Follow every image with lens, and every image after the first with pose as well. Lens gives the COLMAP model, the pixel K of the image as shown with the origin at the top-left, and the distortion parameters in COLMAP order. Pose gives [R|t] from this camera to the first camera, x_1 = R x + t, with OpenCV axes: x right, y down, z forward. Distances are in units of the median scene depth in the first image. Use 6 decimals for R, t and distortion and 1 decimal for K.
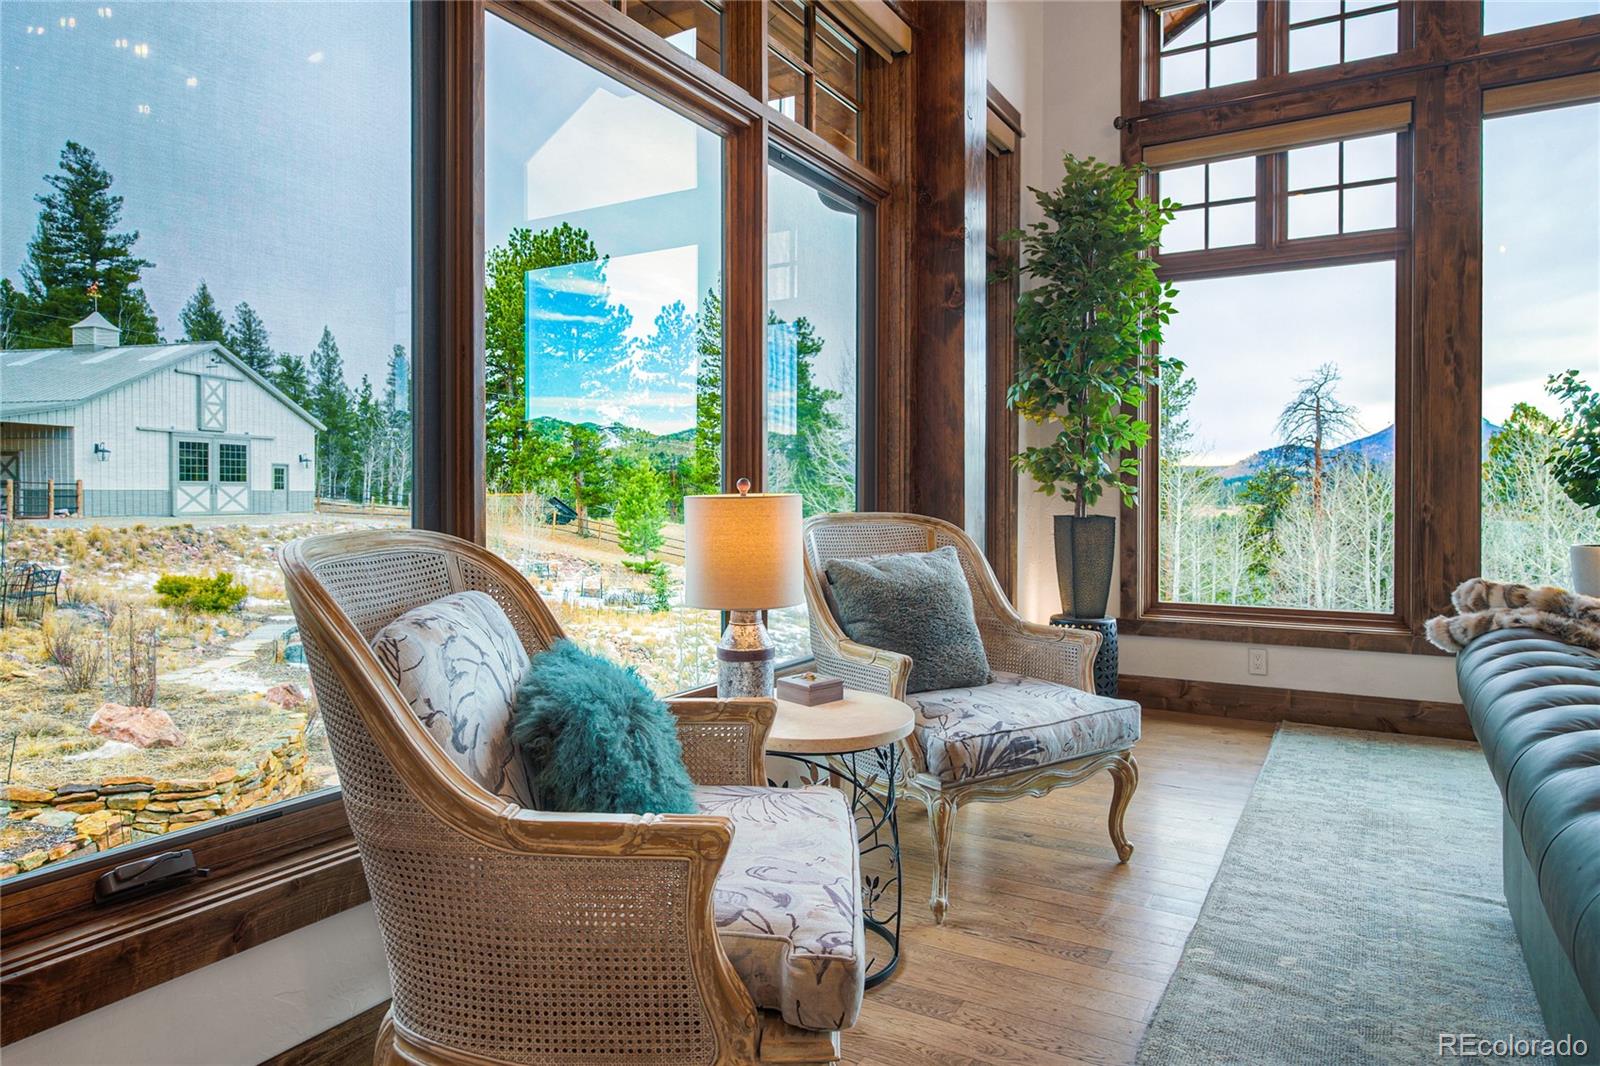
lens RADIAL K [[982.6, 0, 814.8], [0, 982.6, 496.6], [0, 0, 1]] dist [-0.002432, -0.001047]
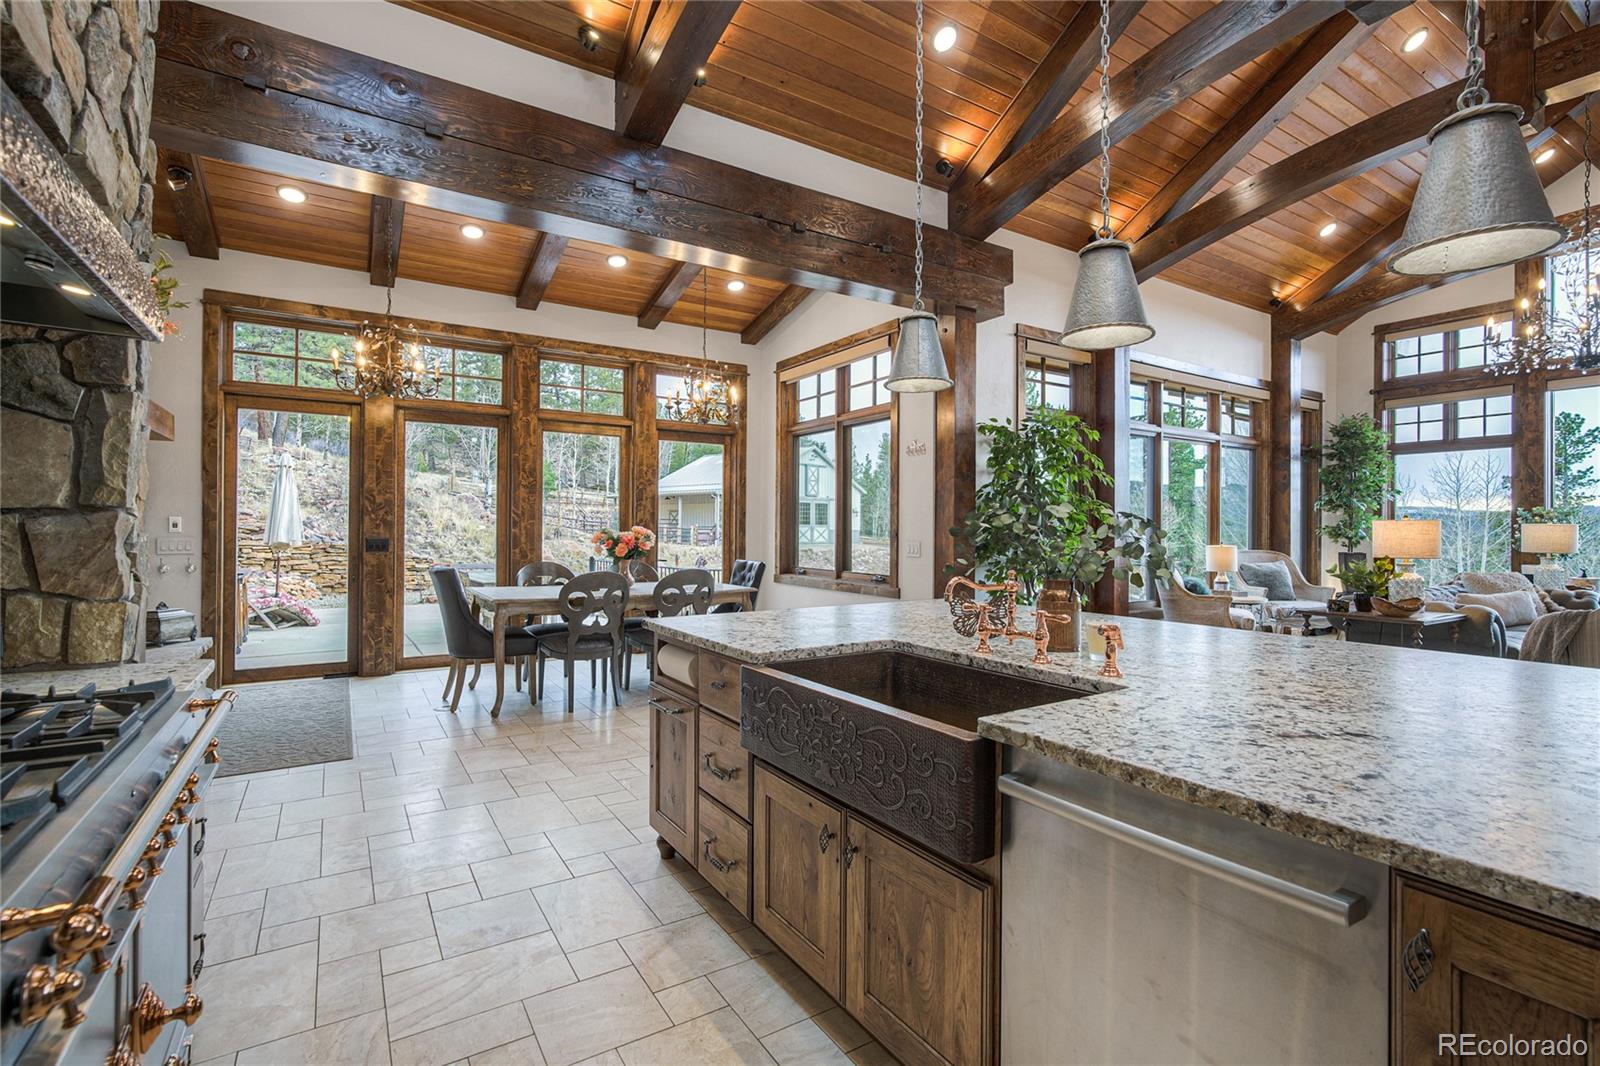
lens RADIAL K [[734.1, 0, 806.3], [0, 734.1, 525.5], [0, 0, 1]] dist [-0.003101, 0.000896]
pose [[0.886368, 0.002782, -0.462974, -0.098129], [-0.007201, 0.999944, -0.007779, -0.026022], [0.462926, 0.010229, 0.886338, -1.339588]]
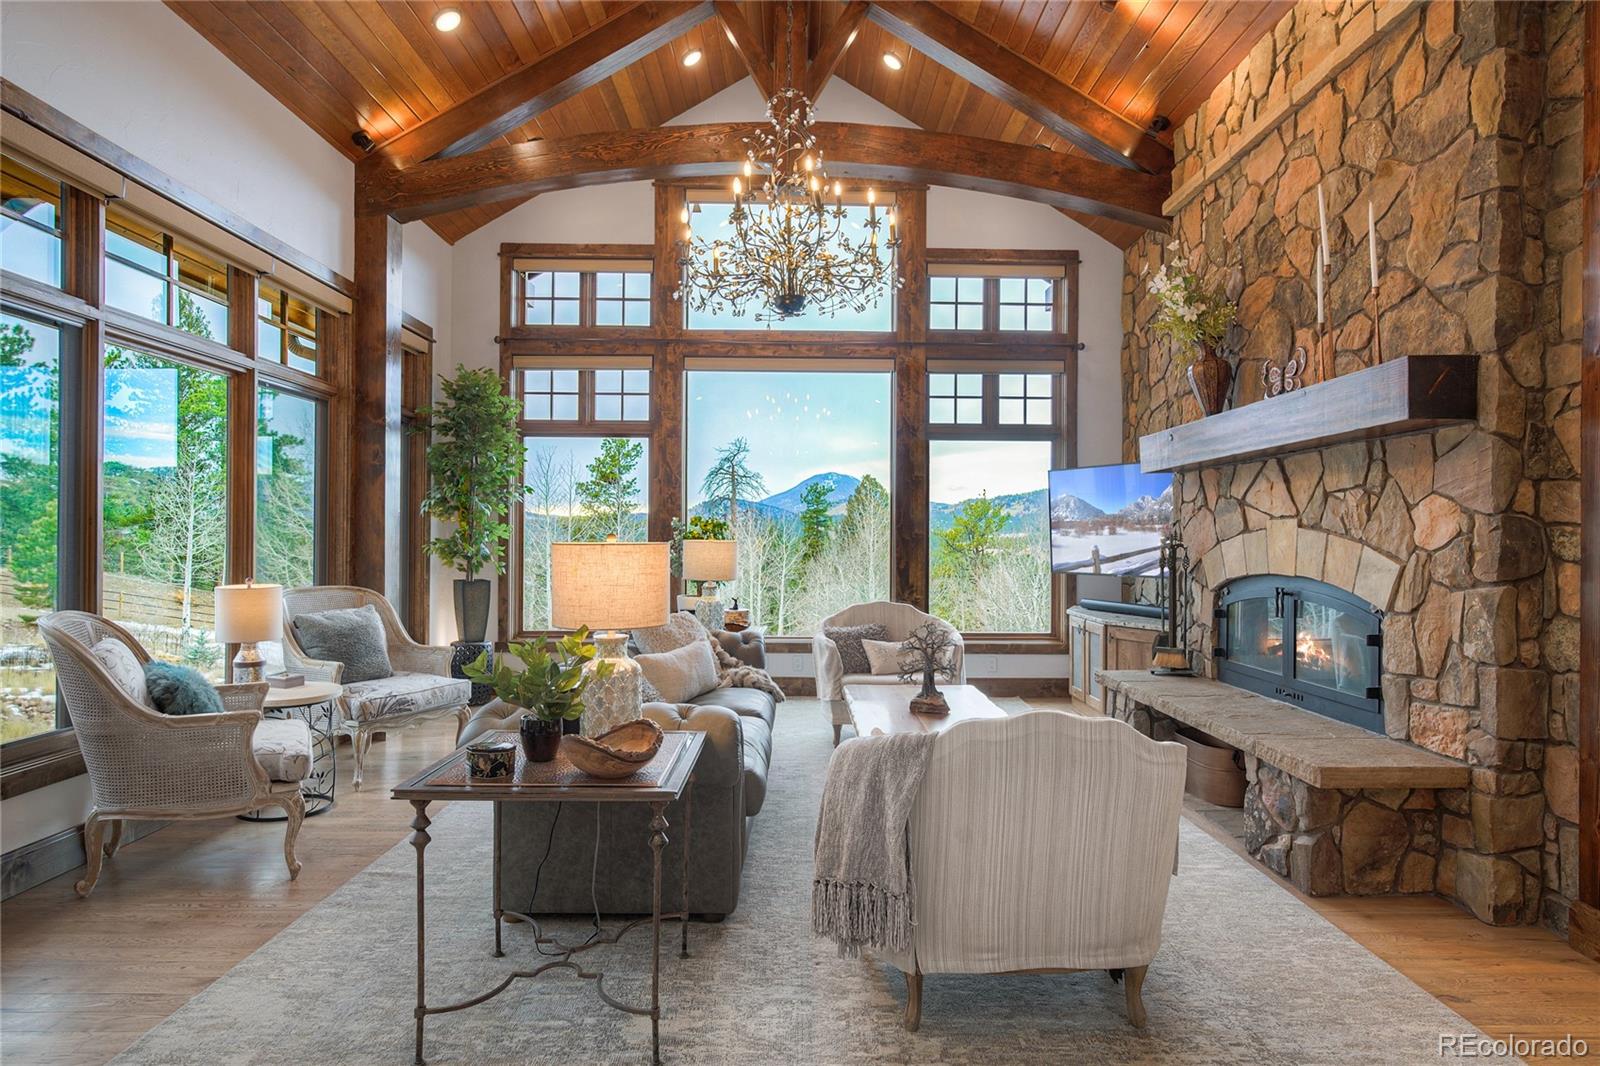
lens RADIAL K [[905.6, 0, 802.4], [0, 905.6, 536.7], [0, 0, 1]] dist [-0.005462, 0.003441]
pose [[0.861345, 0.005866, 0.507987, -0.018627], [-0.004516, 0.999982, -0.003889, -0.050522], [-0.508001, 0.001056, 0.861356, -0.594783]]
